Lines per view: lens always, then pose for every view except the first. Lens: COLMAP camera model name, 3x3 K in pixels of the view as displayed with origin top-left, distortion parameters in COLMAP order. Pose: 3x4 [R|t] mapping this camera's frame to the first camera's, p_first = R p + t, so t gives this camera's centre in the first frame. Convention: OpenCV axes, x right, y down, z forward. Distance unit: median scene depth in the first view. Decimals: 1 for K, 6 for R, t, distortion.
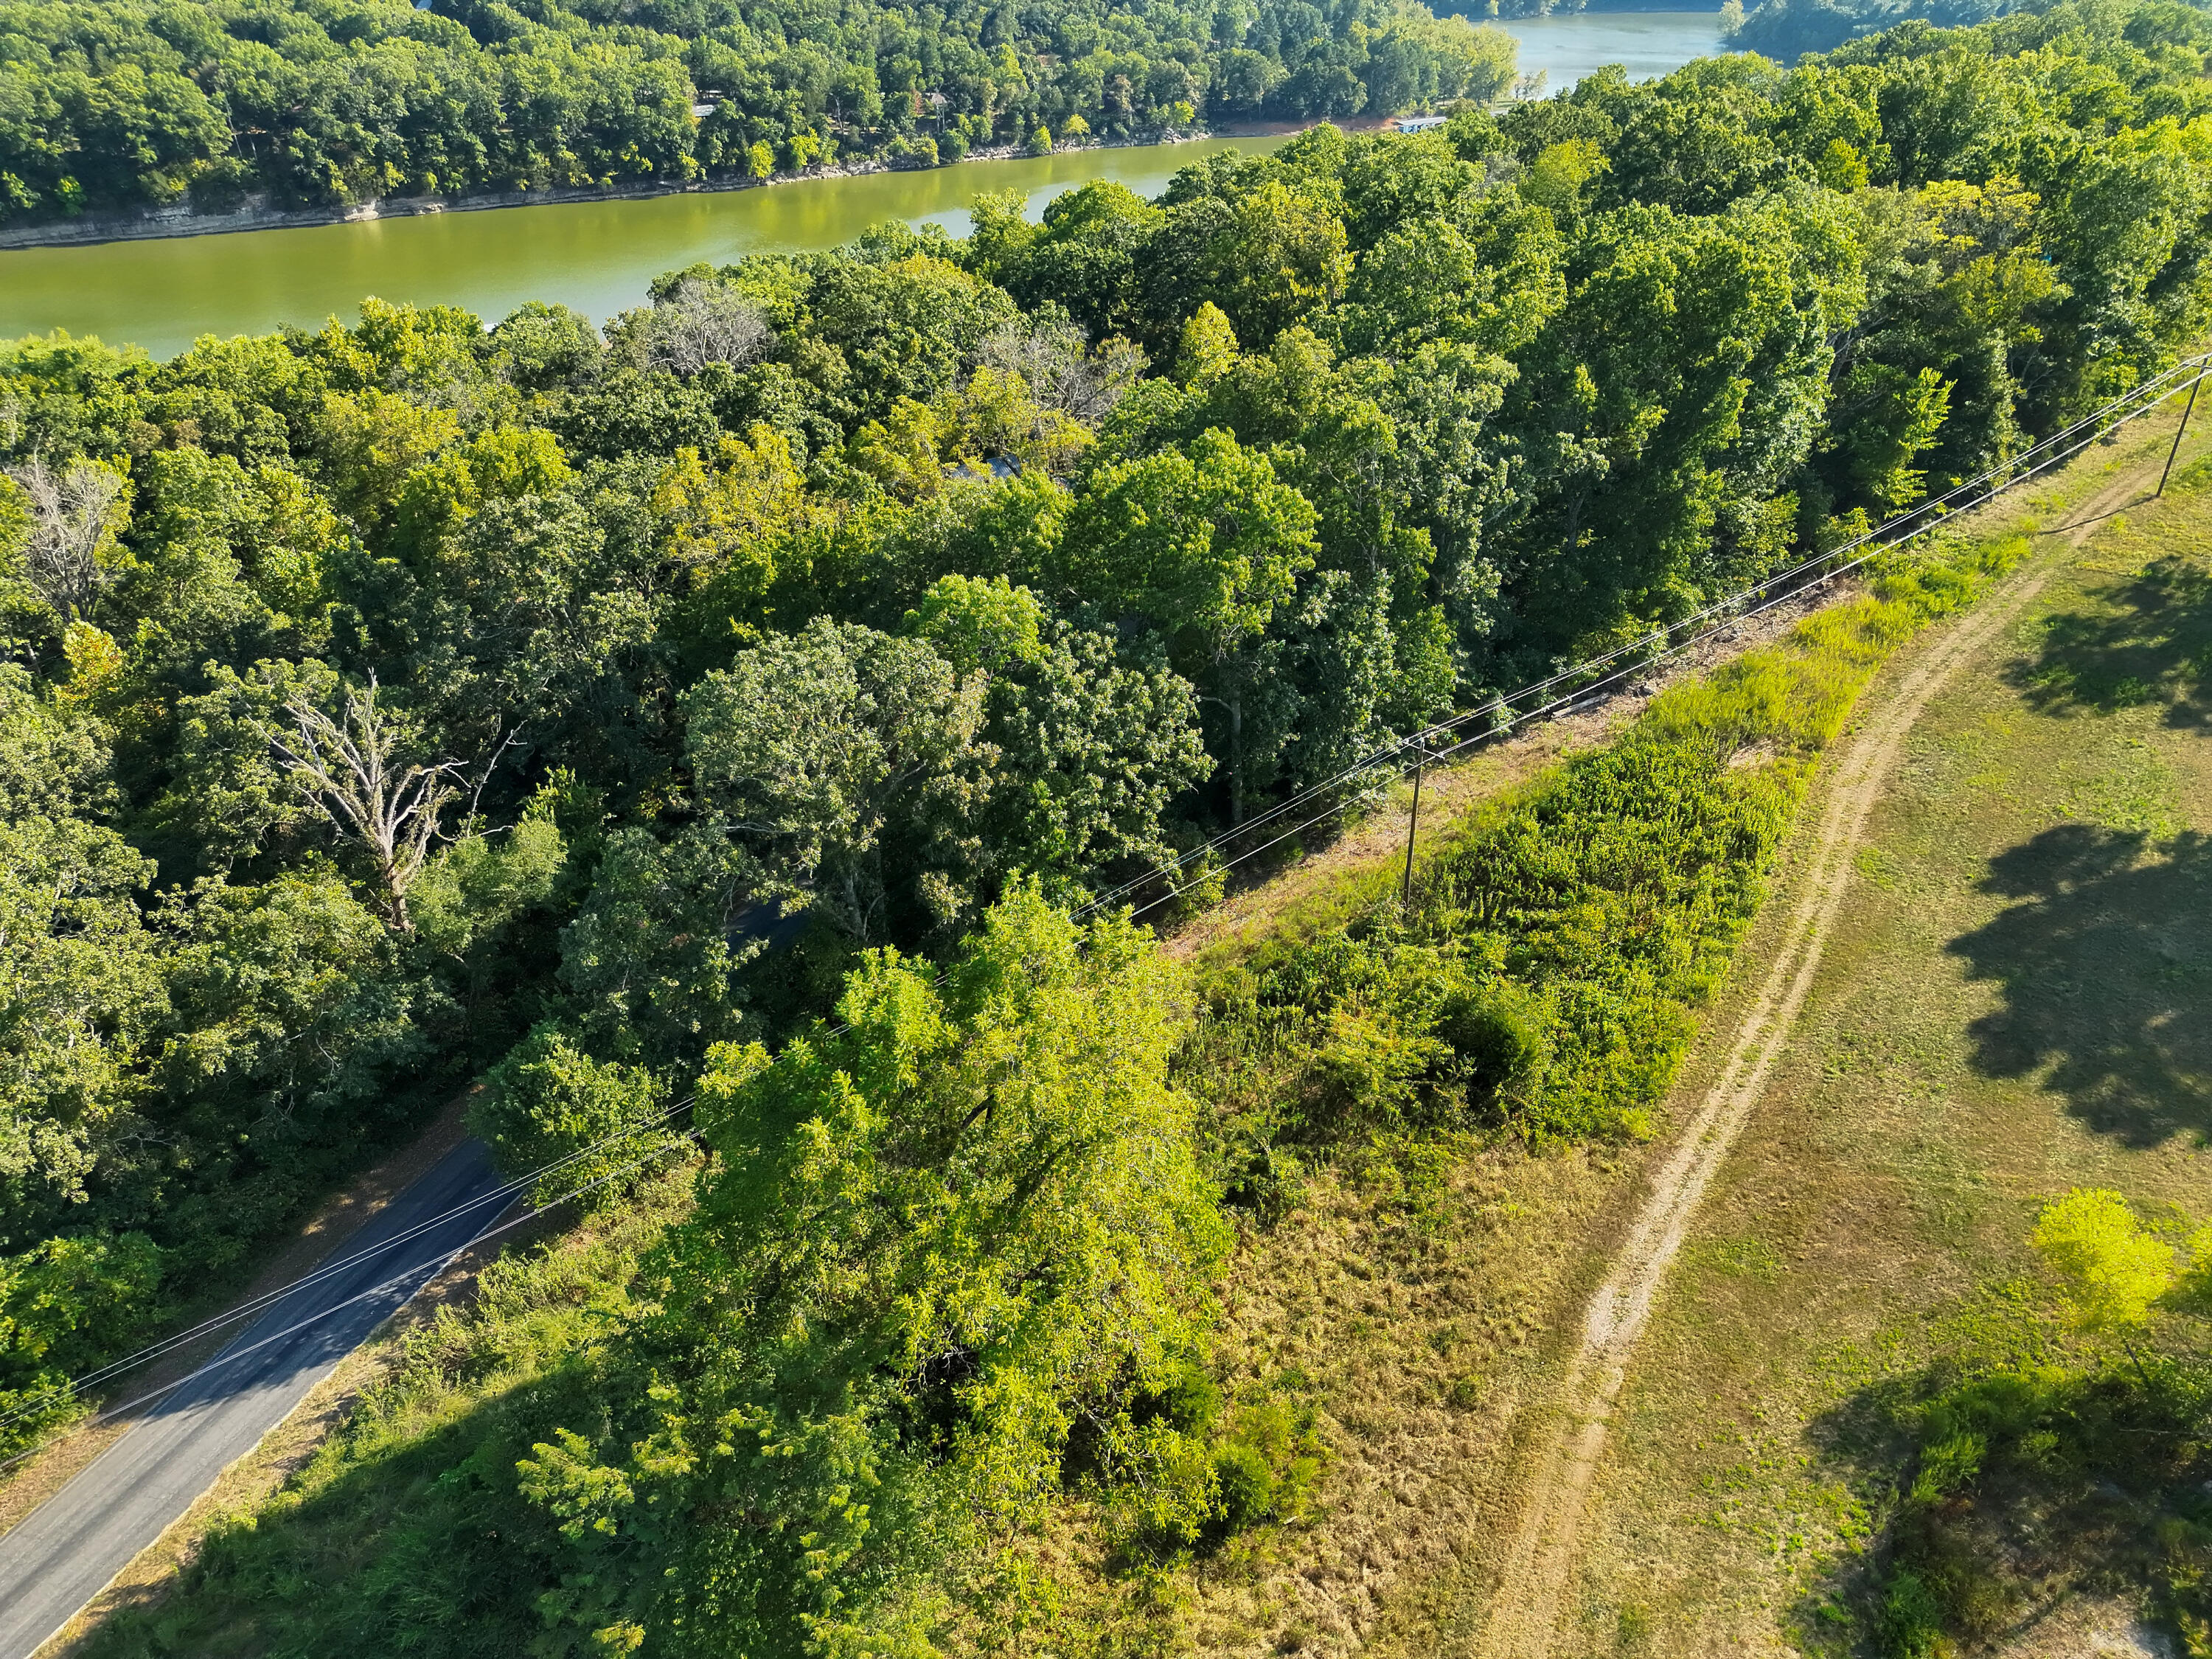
lens RADIAL K [[1546.3, 0, 1099.3], [0, 1546.3, 831.0], [0, 0, 1]] dist [0.066757, -0.057270]
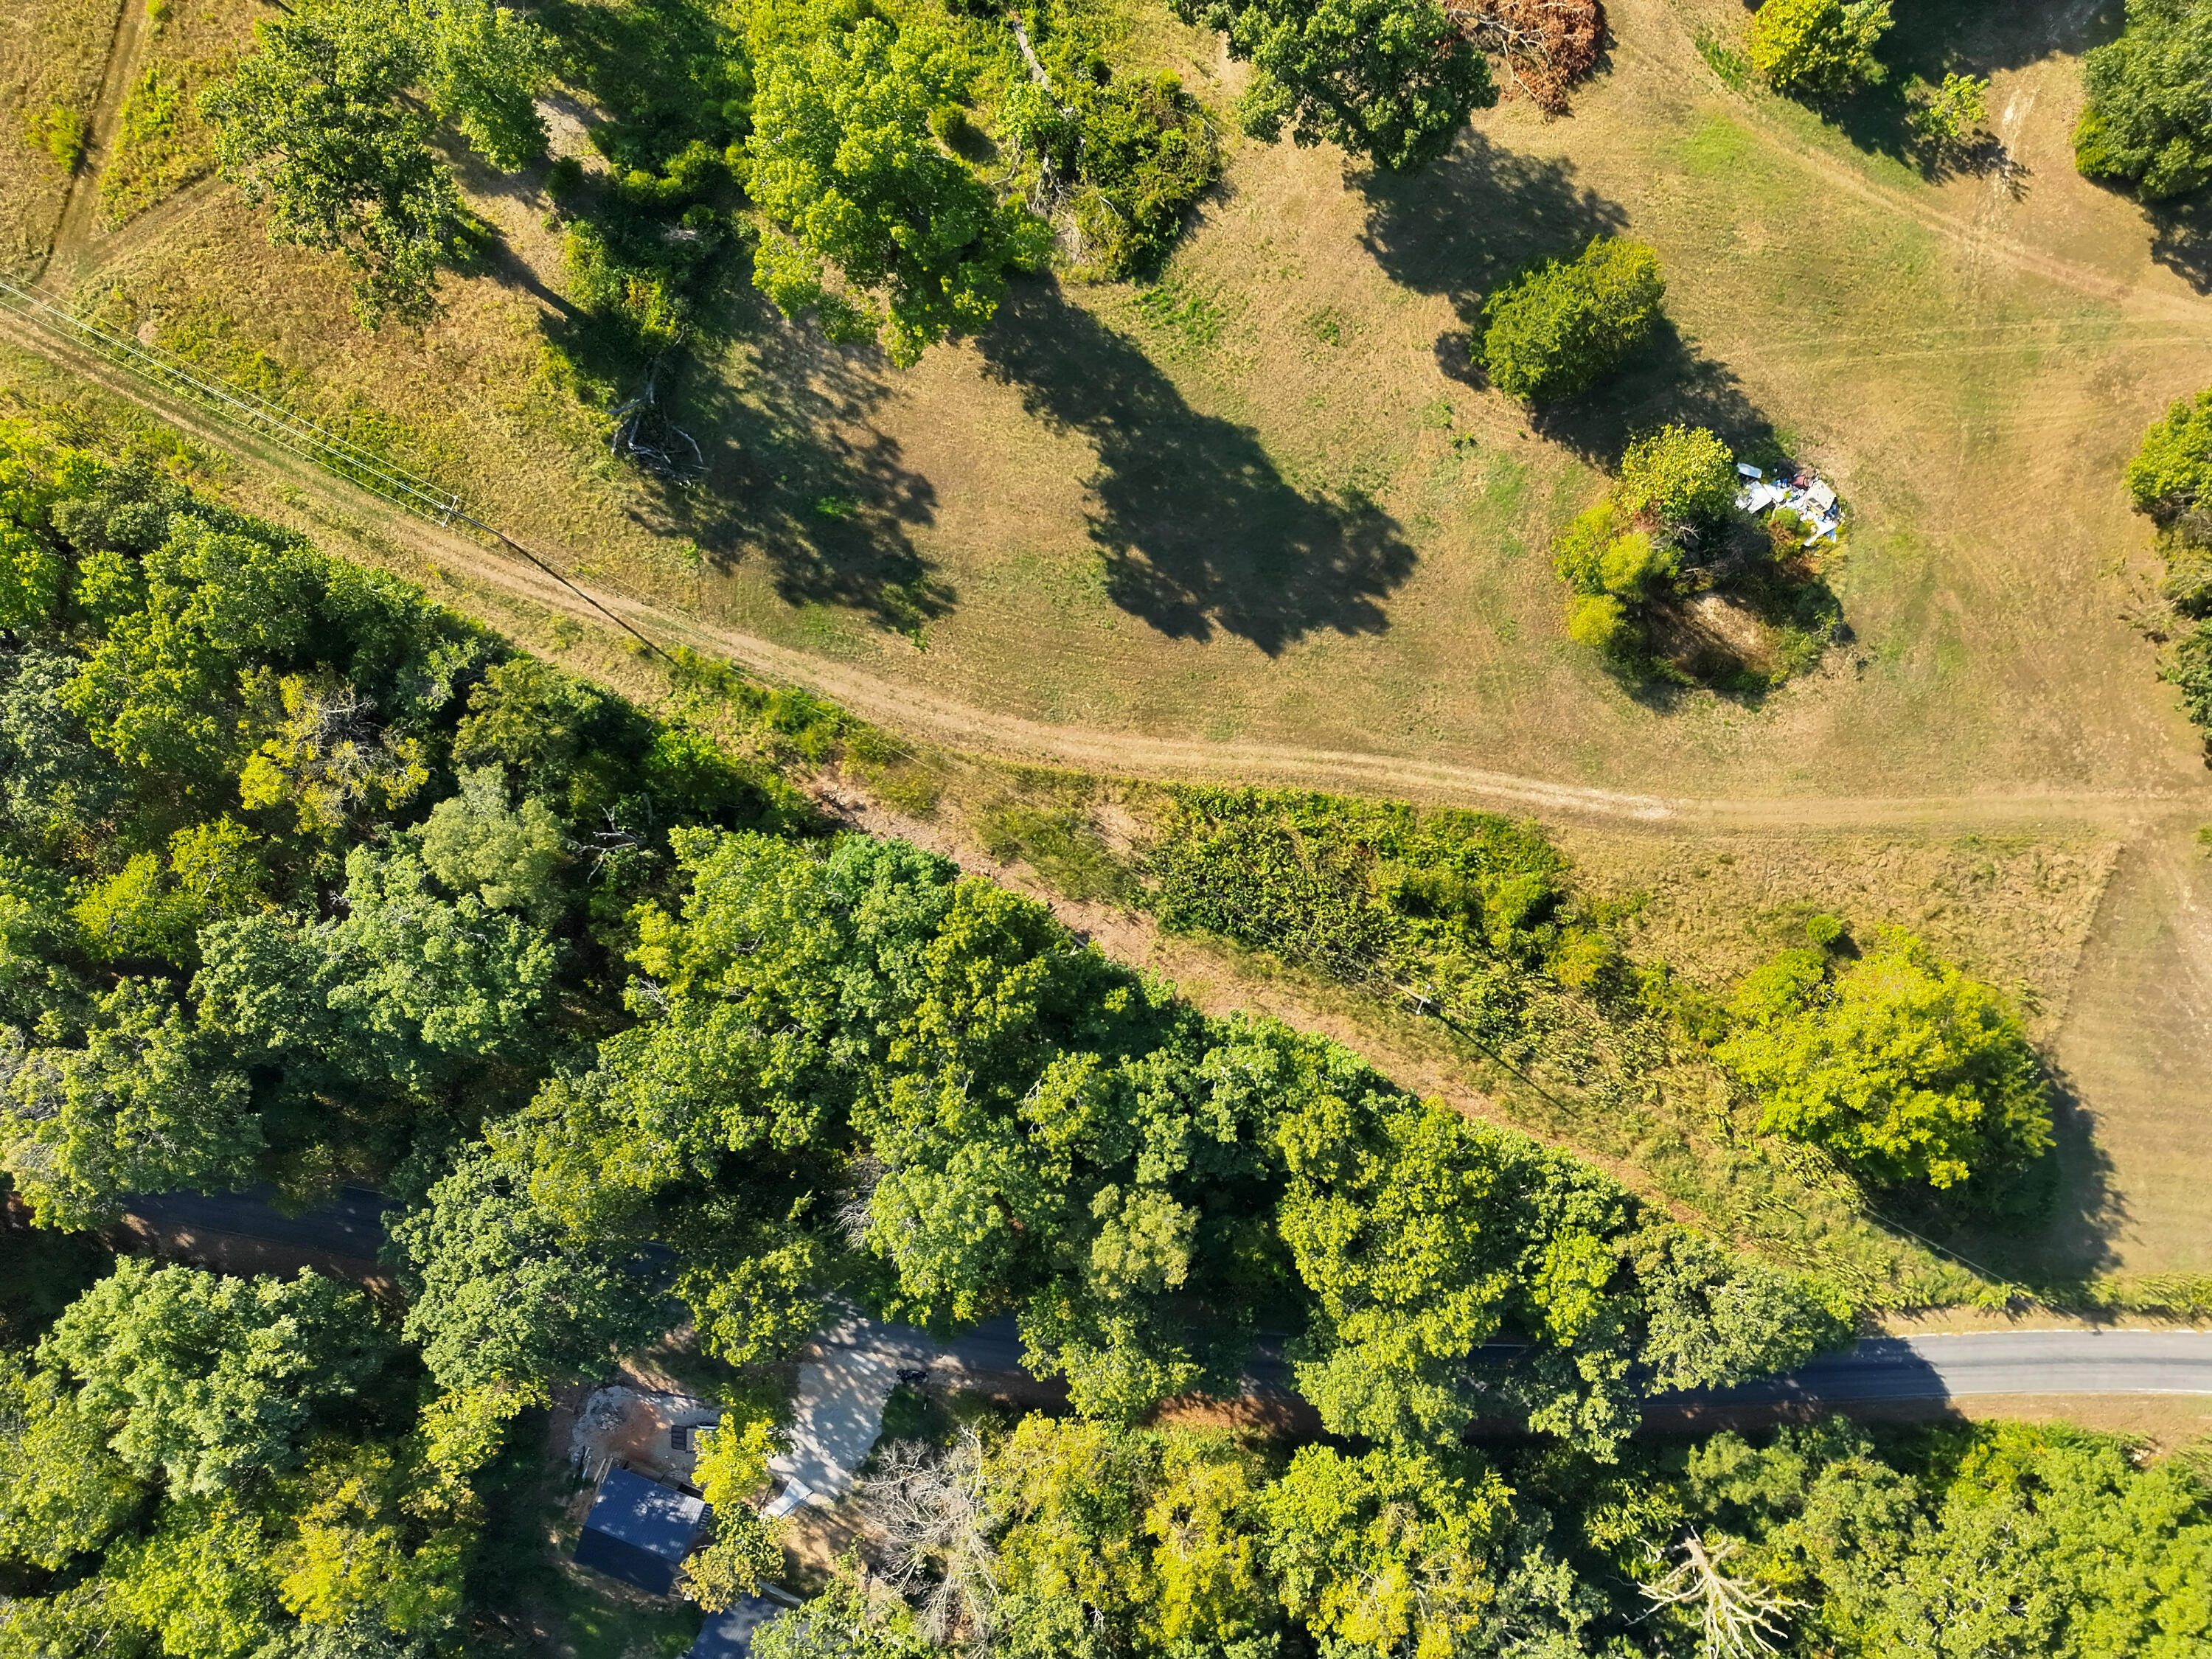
lens RADIAL K [[1542.9, 0, 1095.6], [0, 1542.9, 875.4], [0, 0, 1]] dist [0.020107, -0.004684]
pose [[-0.445780, -0.895140, 0.002025, 0.082837], [0.459144, -0.226711, 0.858946, -0.270896], [-0.768418, 0.383831, 0.512062, 0.075030]]
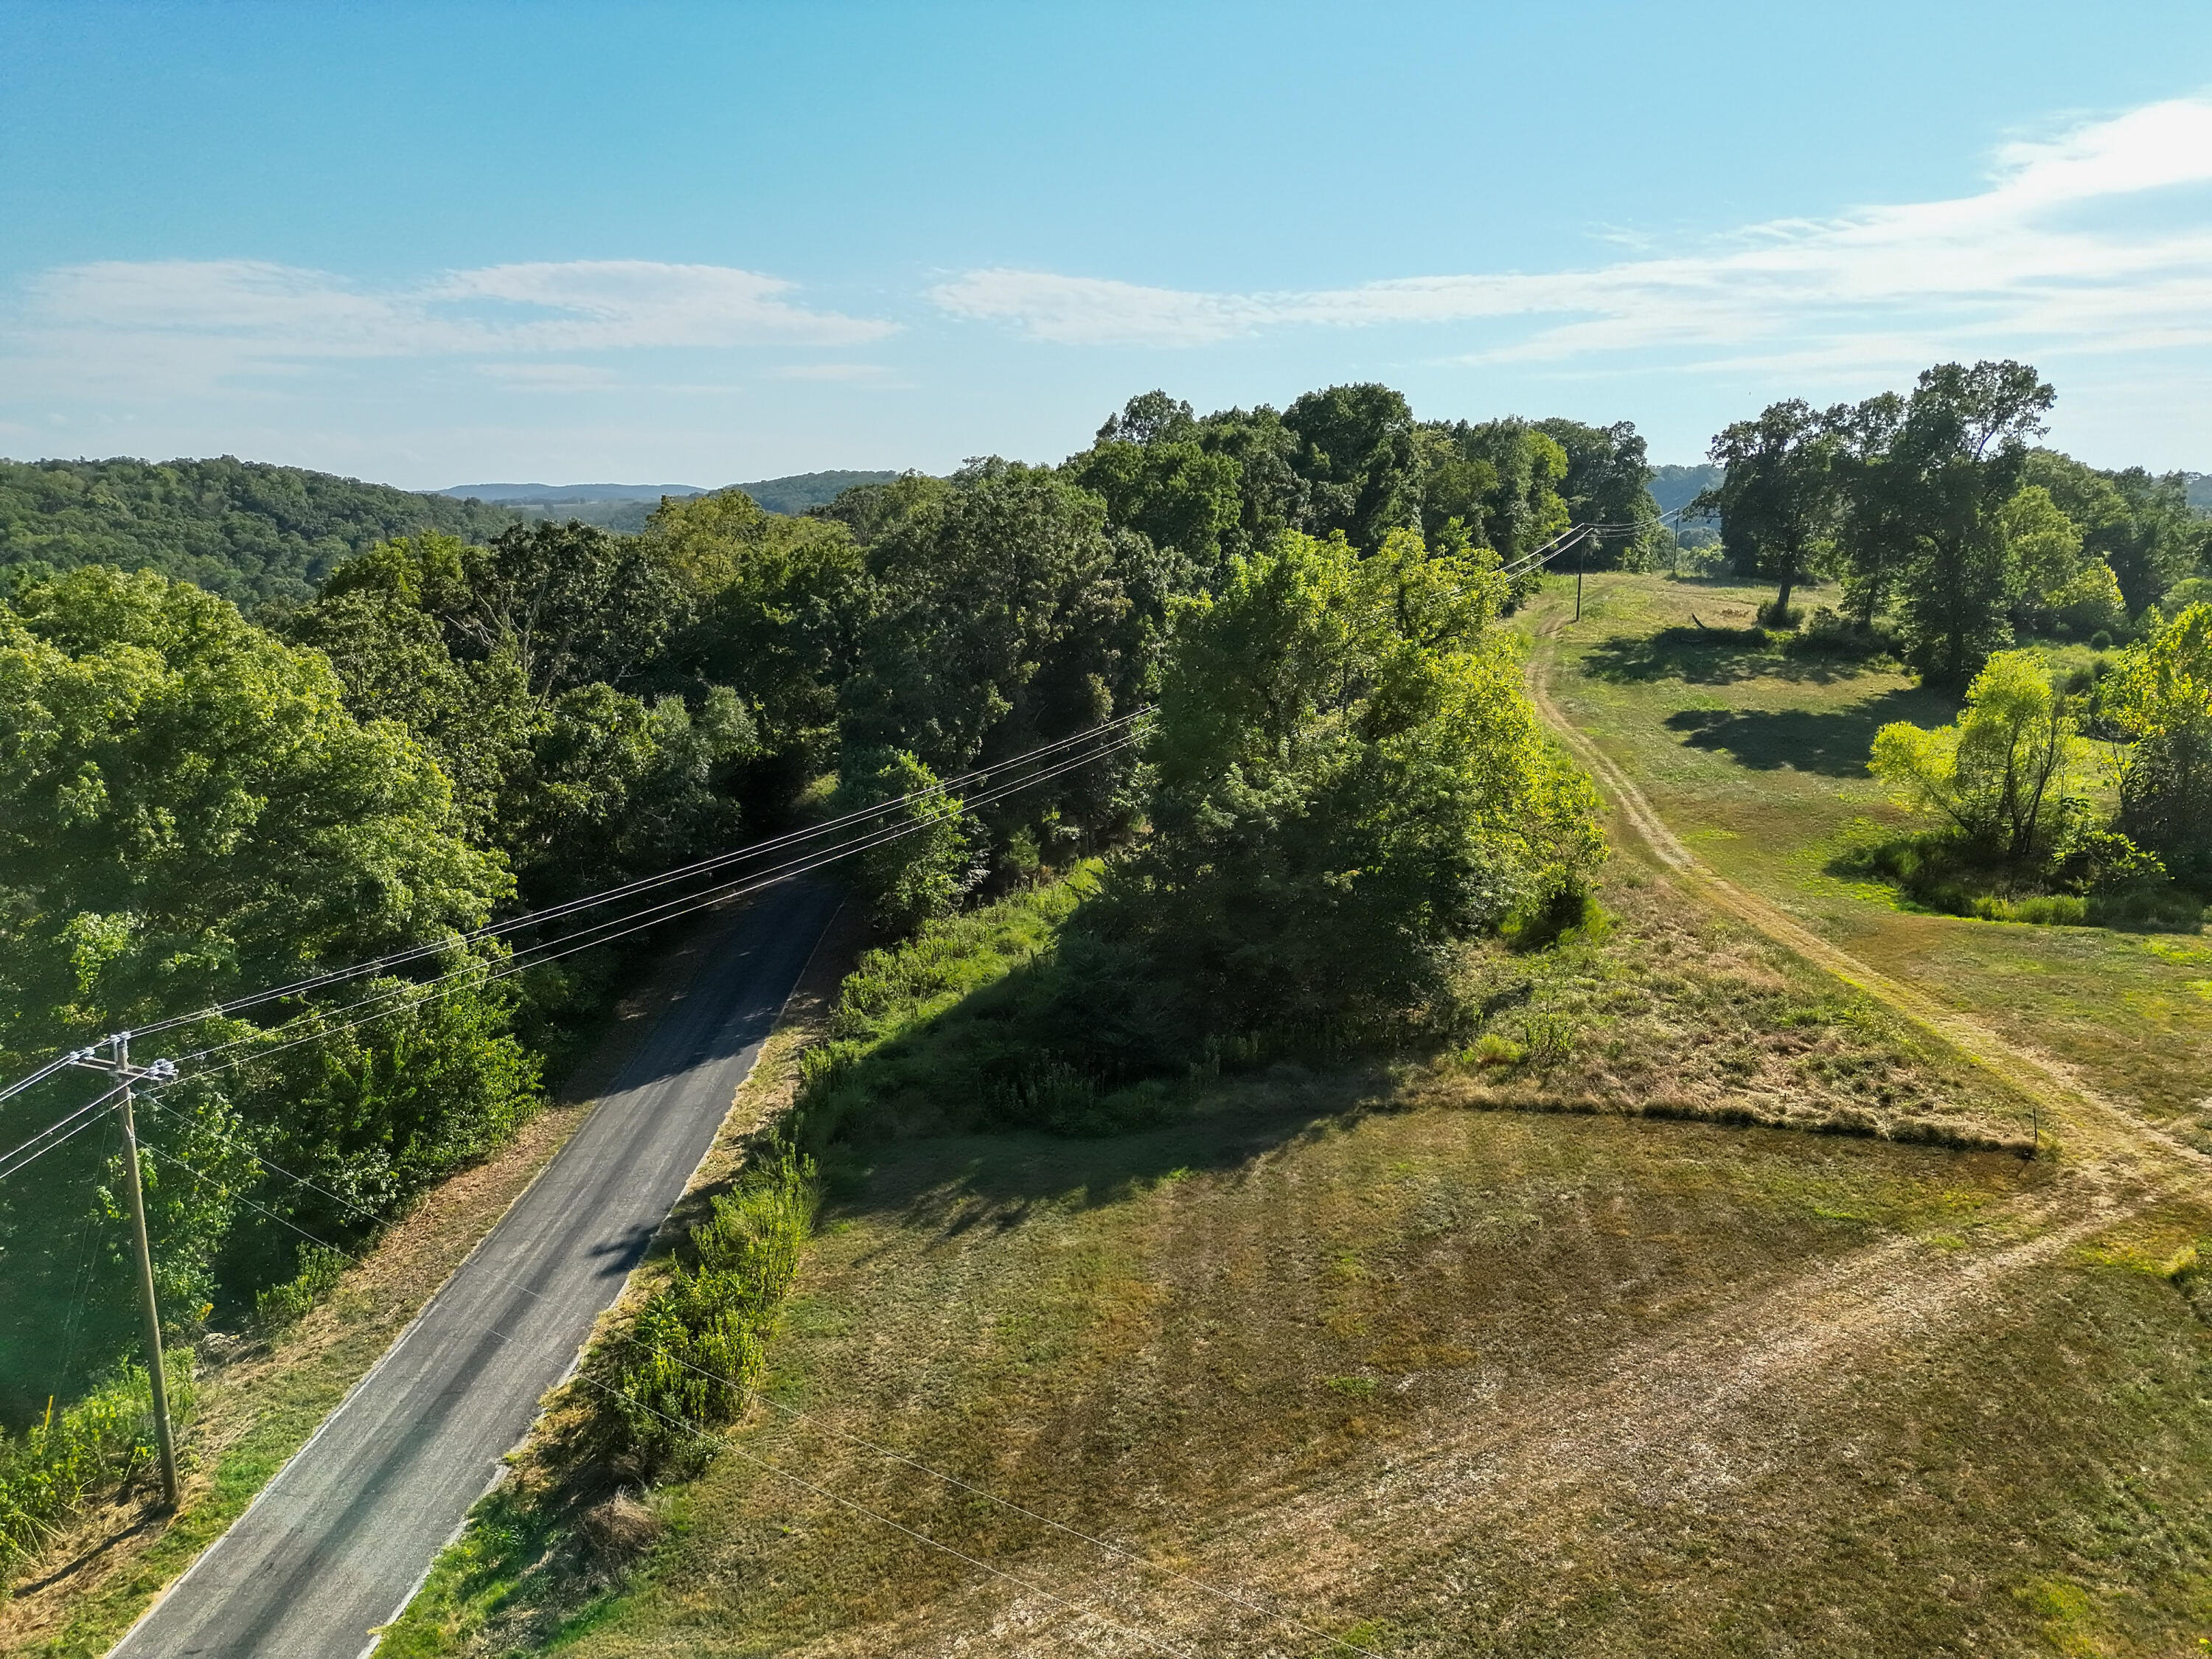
lens RADIAL K [[1546.3, 0, 1099.3], [0, 1546.3, 831.0], [0, 0, 1]] dist [0.066757, -0.057270]
pose [[0.898235, -0.089698, 0.430265, -0.104766], [0.229643, 0.930480, -0.285431, 0.081318], [-0.374750, 0.355192, 0.856388, -0.002195]]
